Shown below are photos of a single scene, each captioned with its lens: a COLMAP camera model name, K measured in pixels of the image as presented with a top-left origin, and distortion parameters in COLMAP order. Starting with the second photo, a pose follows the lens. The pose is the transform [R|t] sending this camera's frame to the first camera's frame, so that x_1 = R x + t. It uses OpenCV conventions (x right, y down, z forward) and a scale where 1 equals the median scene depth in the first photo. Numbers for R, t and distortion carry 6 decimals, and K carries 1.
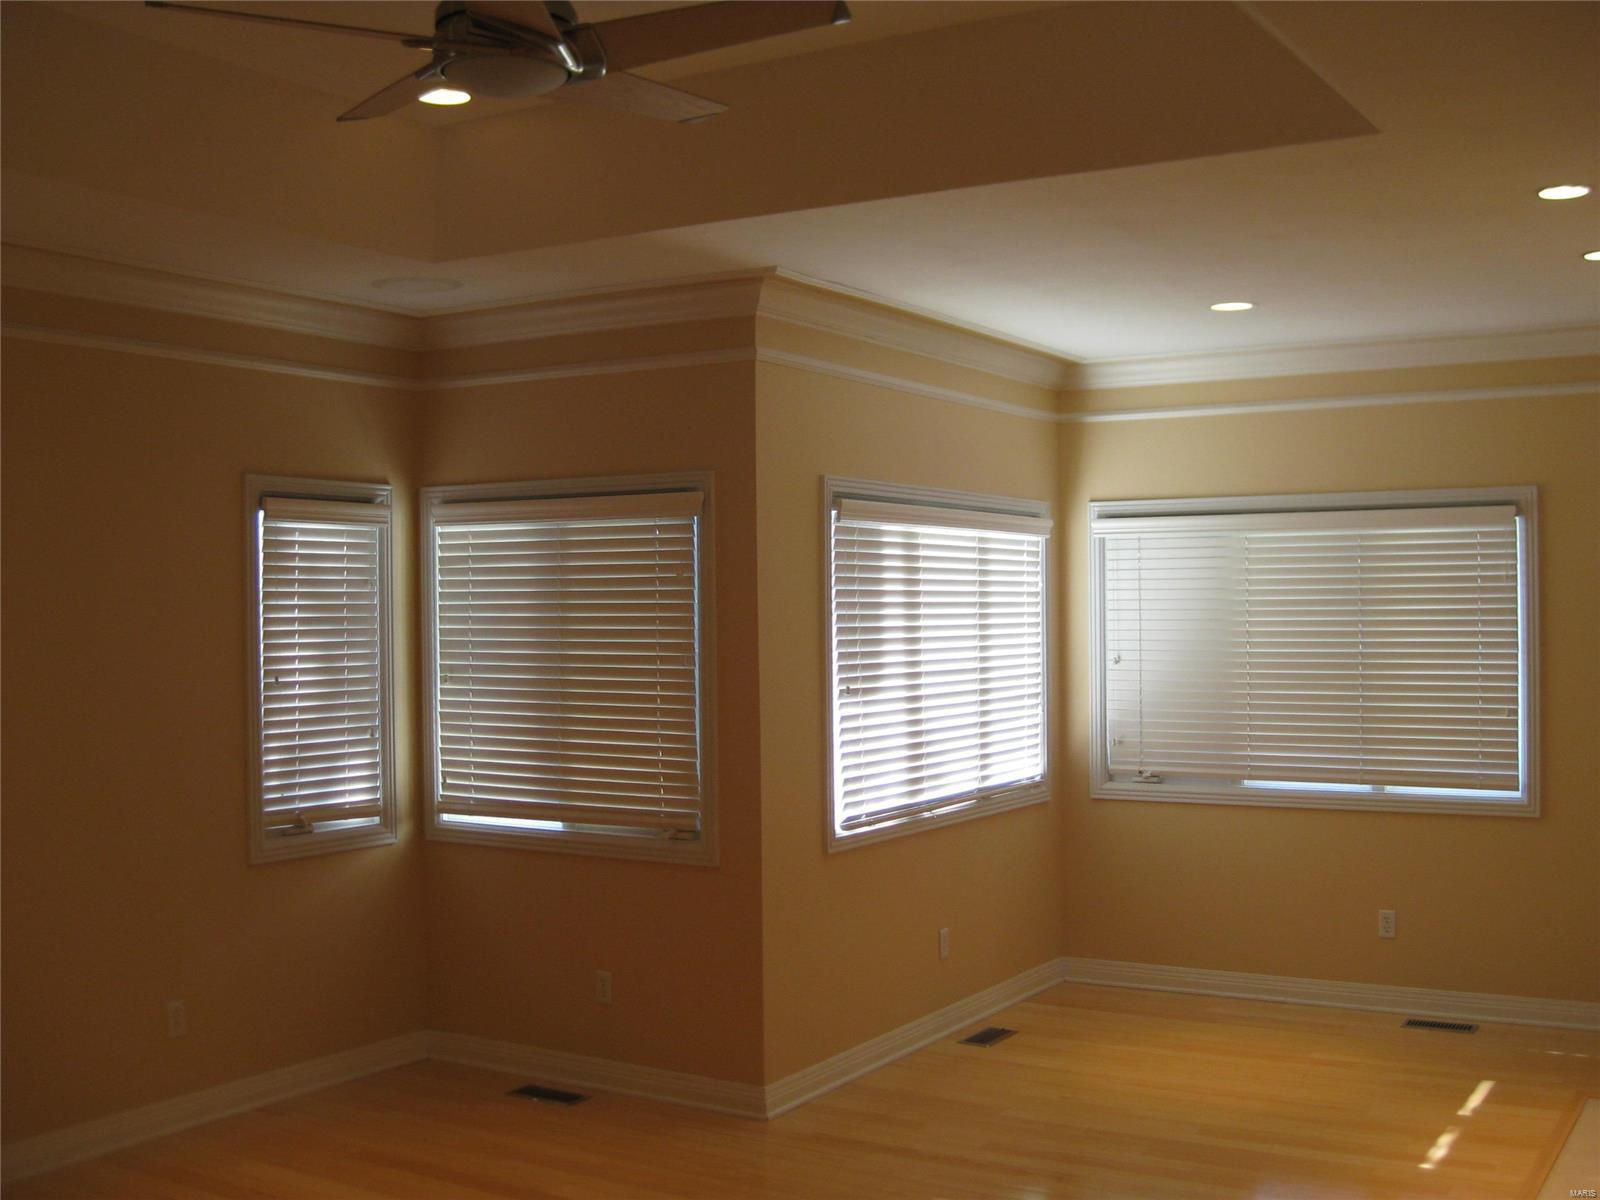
lens RADIAL K [[1763.7, 0, 815.4], [0, 1763.7, 606.5], [0, 0, 1]] dist [-0.147360, 0.000000]
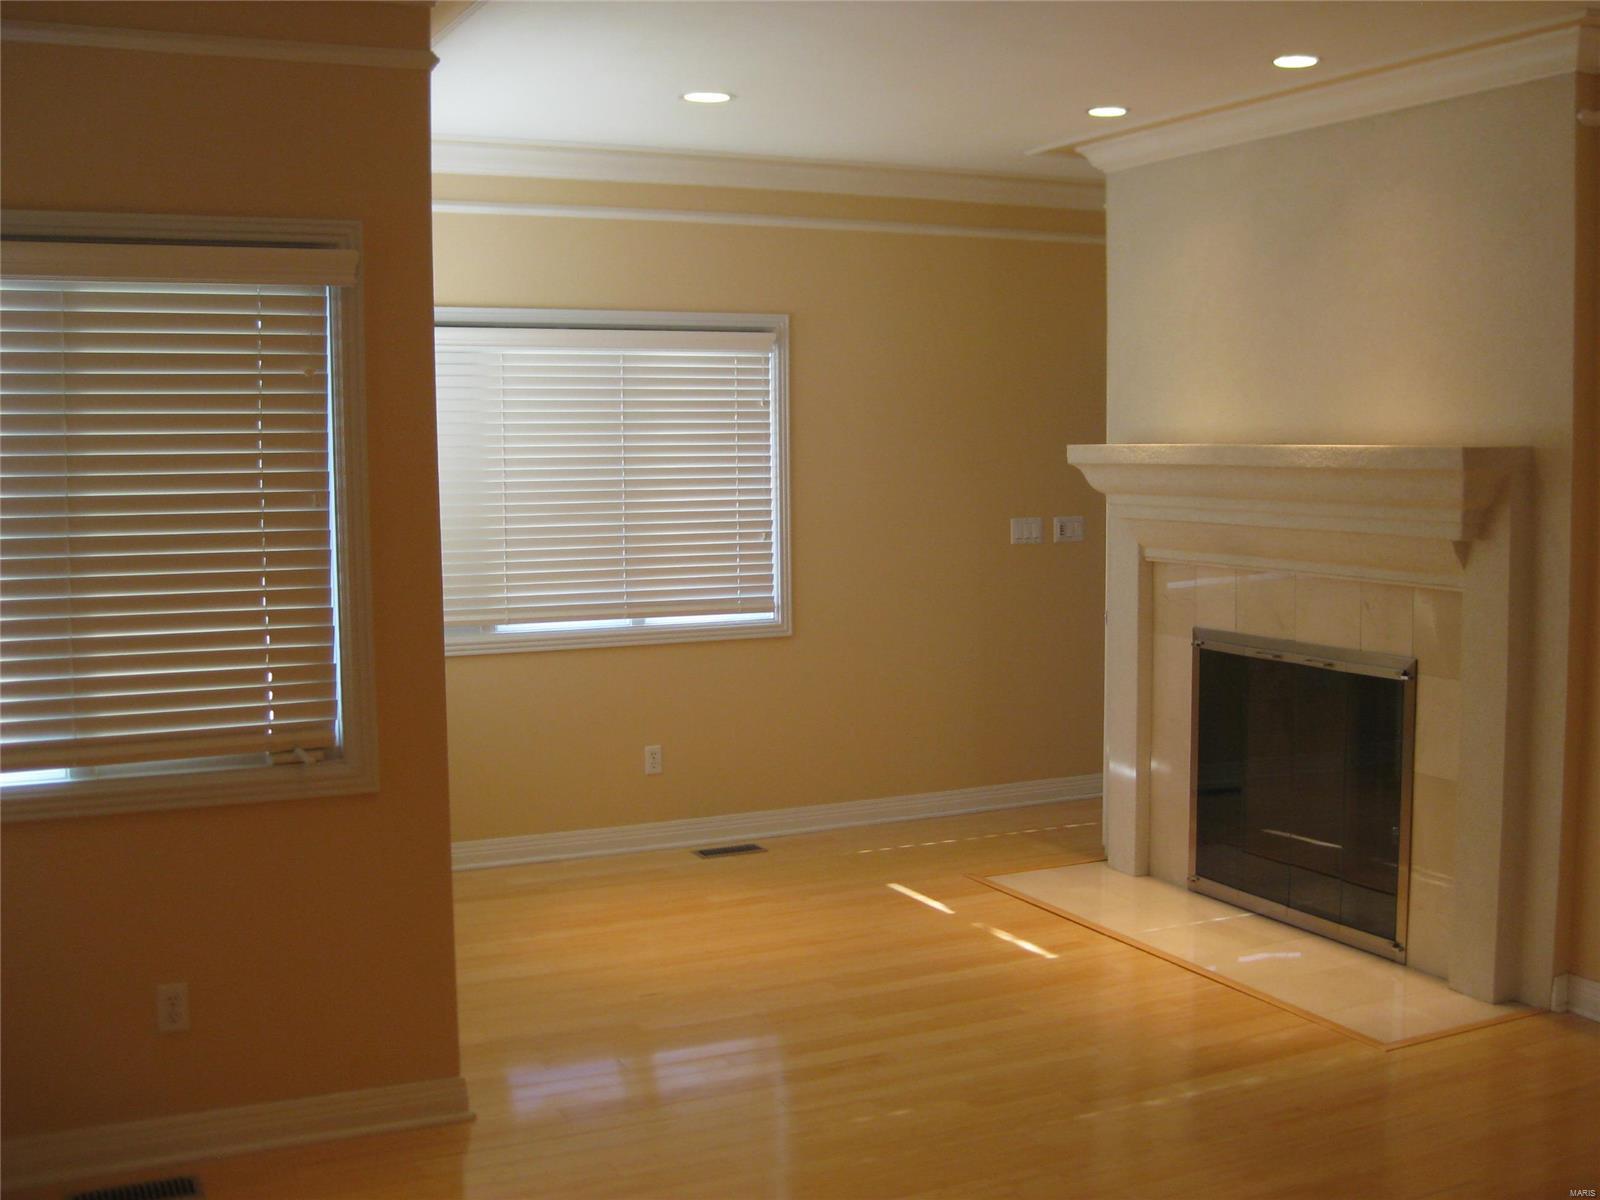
lens RADIAL K [[1763.7, 0, 808.6], [0, 1763.7, 599.7], [0, 0, 1]] dist [-0.147360, 0.000000]
pose [[0.532263, -0.071508, 0.843553, -0.473481], [0.000986, 0.996478, 0.083849, 0.011666], [-0.846578, -0.043798, 0.530459, 0.423064]]
